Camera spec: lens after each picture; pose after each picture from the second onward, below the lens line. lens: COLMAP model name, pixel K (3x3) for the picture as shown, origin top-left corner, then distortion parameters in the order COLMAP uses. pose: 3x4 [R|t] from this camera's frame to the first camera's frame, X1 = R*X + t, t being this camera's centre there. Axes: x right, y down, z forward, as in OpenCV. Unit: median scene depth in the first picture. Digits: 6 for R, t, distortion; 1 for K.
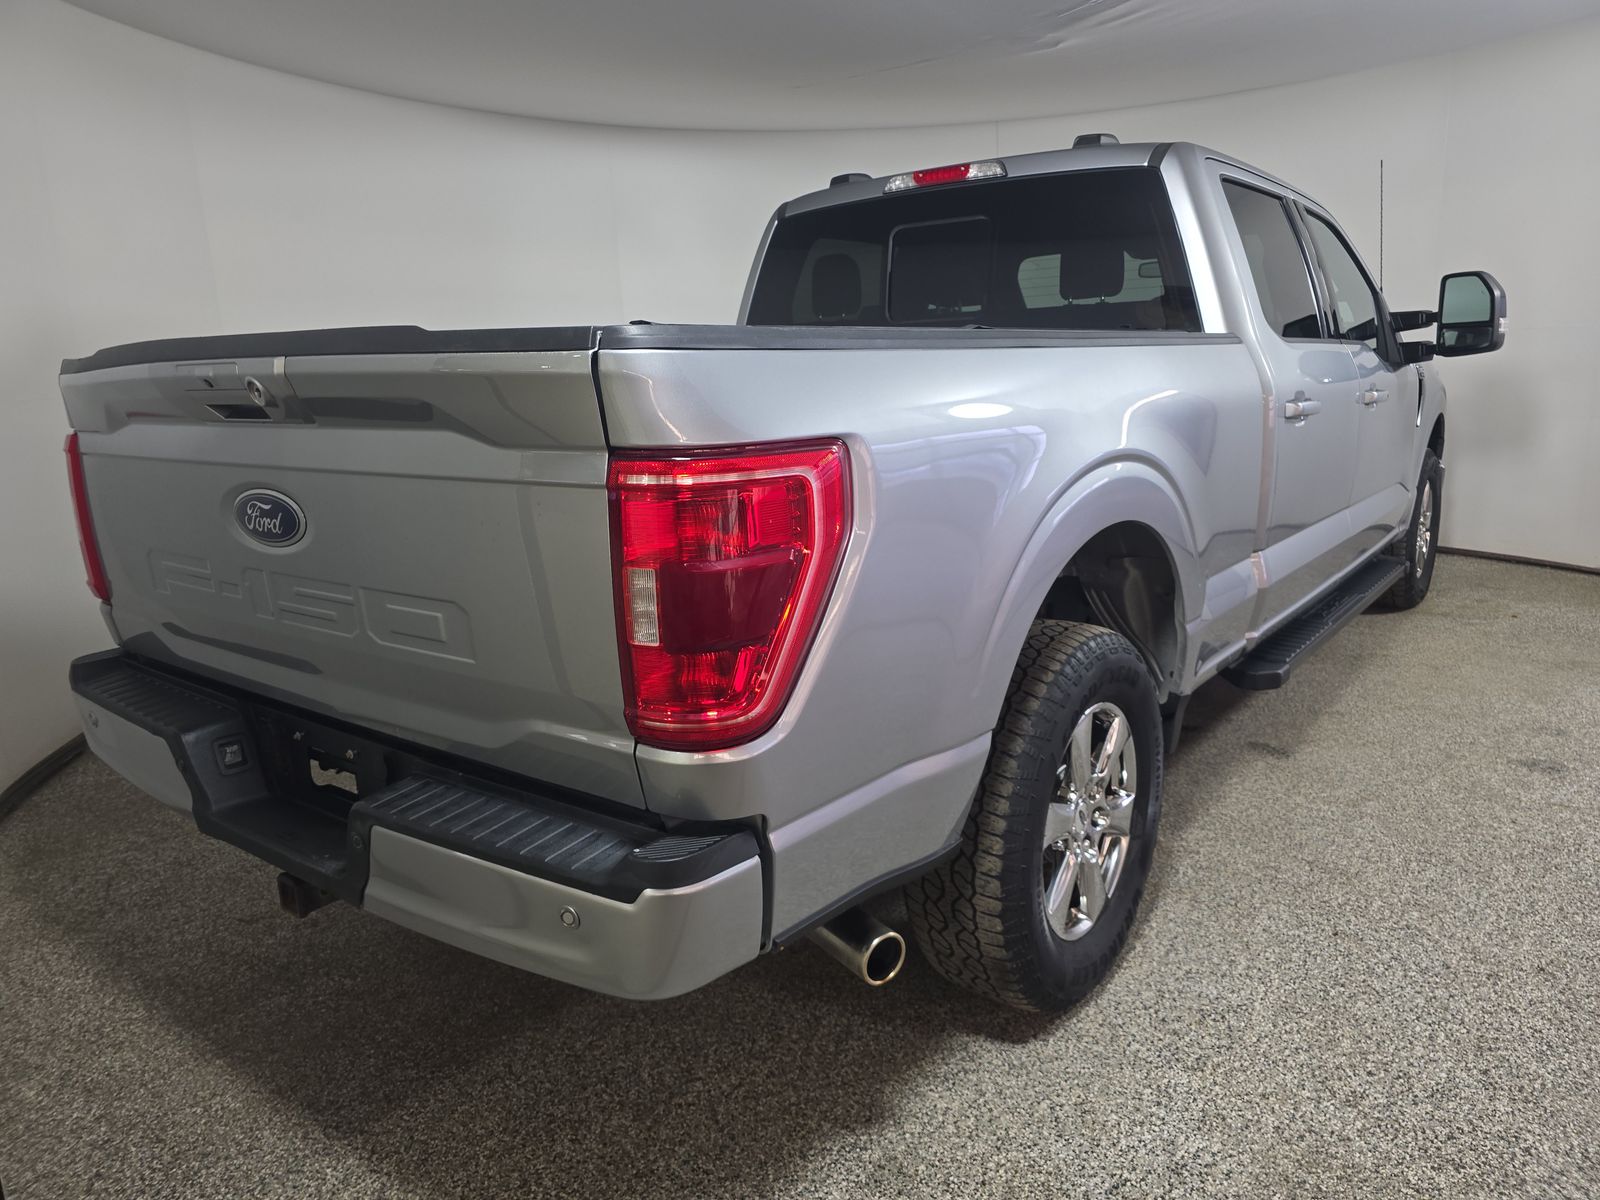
lens RADIAL K [[1089.2, 0, 800.0], [0, 1089.2, 600.0], [0, 0, 1]] dist [0.056100, -0.049767]
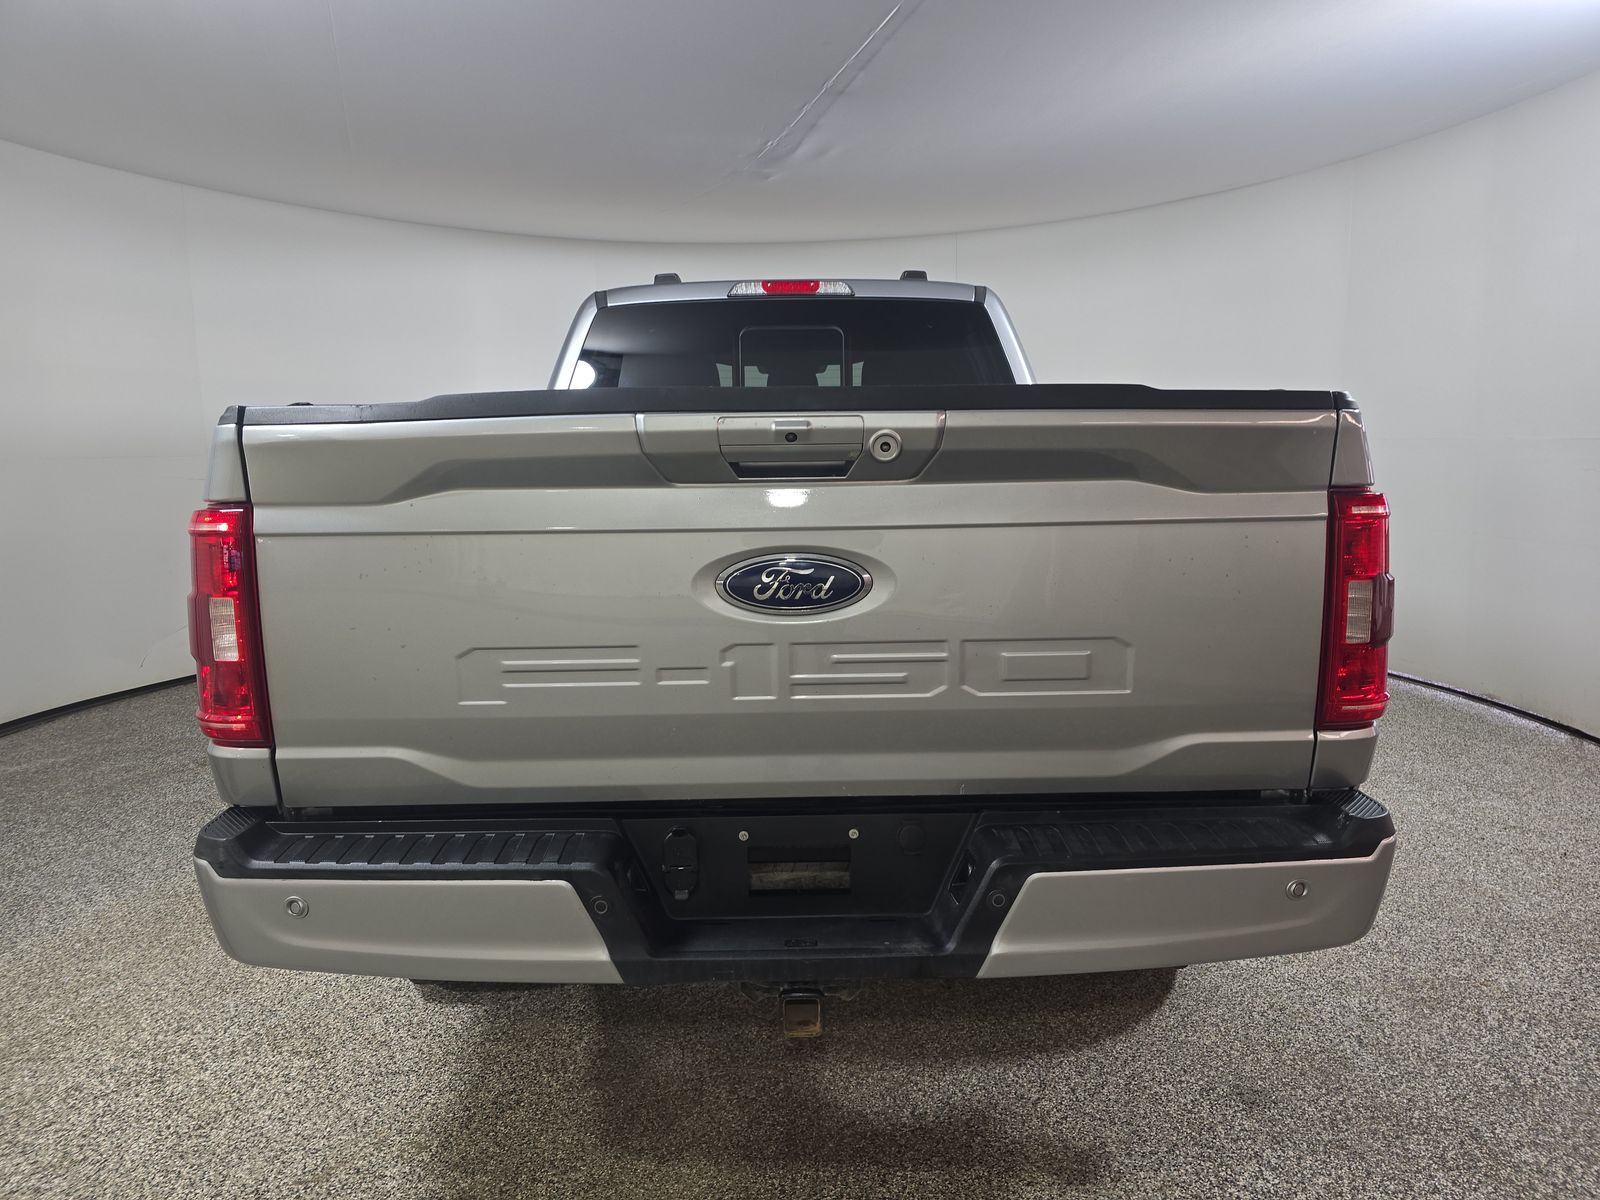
lens RADIAL K [[1089.2, 0, 800.0], [0, 1089.2, 600.0], [0, 0, 1]] dist [0.056100, -0.049767]
pose [[0.781408, -0.057655, 0.621352, -0.960031], [0.119986, 0.991025, -0.058937, -0.006564], [-0.612377, 0.120607, 0.781312, 0.269389]]
